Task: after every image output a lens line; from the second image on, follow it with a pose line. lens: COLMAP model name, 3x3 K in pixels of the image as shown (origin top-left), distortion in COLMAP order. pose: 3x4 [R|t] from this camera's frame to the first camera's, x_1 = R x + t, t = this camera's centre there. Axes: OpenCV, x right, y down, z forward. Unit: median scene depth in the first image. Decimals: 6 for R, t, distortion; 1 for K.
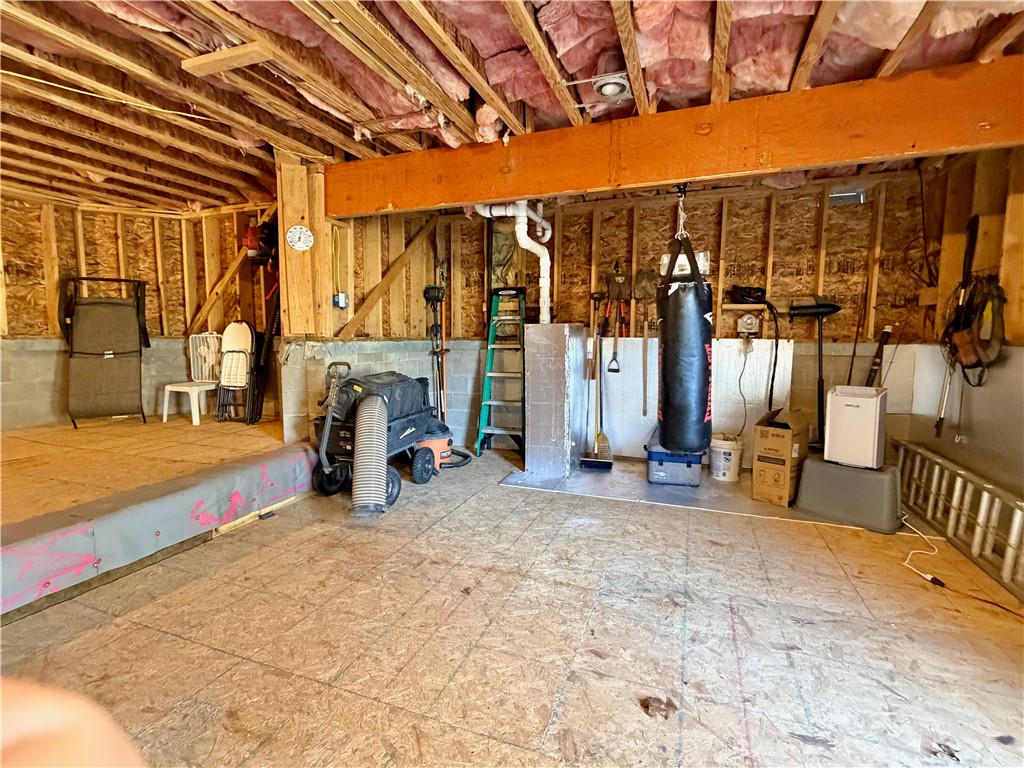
lens RADIAL K [[478.9, 0, 512.2], [0, 478.9, 383.8], [0, 0, 1]] dist [0.002061, 0.000659]
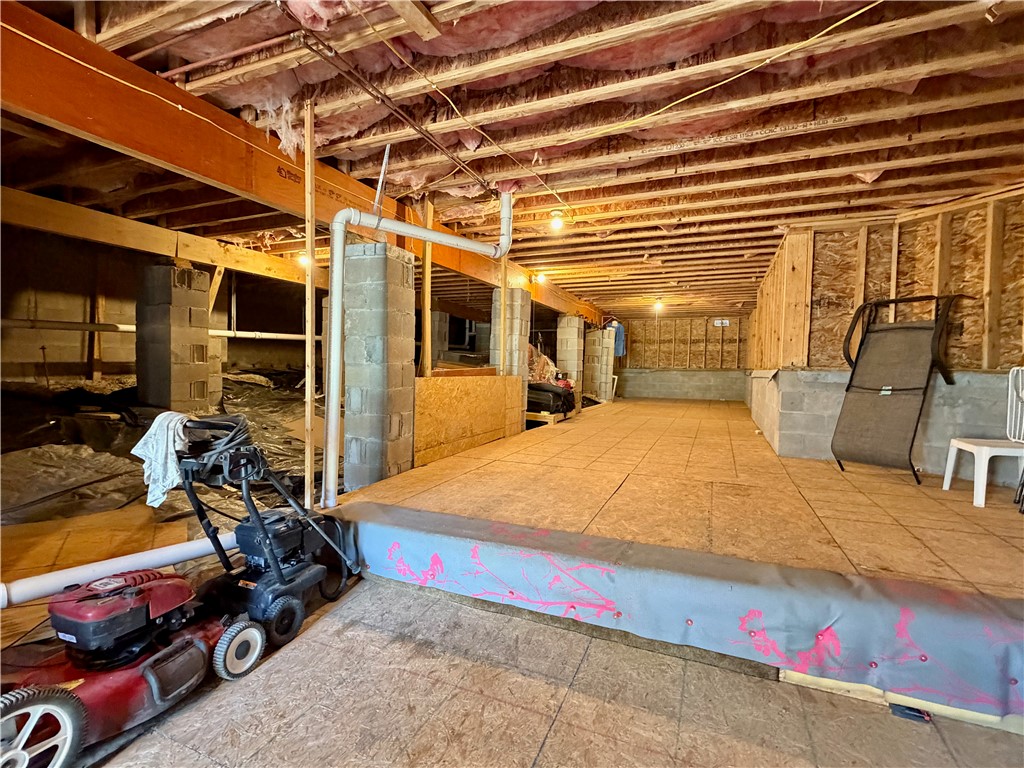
lens RADIAL K [[478.9, 0, 511.5], [0, 478.9, 383.5], [0, 0, 1]] dist [0.002061, 0.000659]
pose [[-0.041402, 0.033961, -0.998565, 0.001532], [-0.118409, 0.992212, 0.038654, -0.028672], [0.992101, 0.119840, -0.037058, 0.392669]]
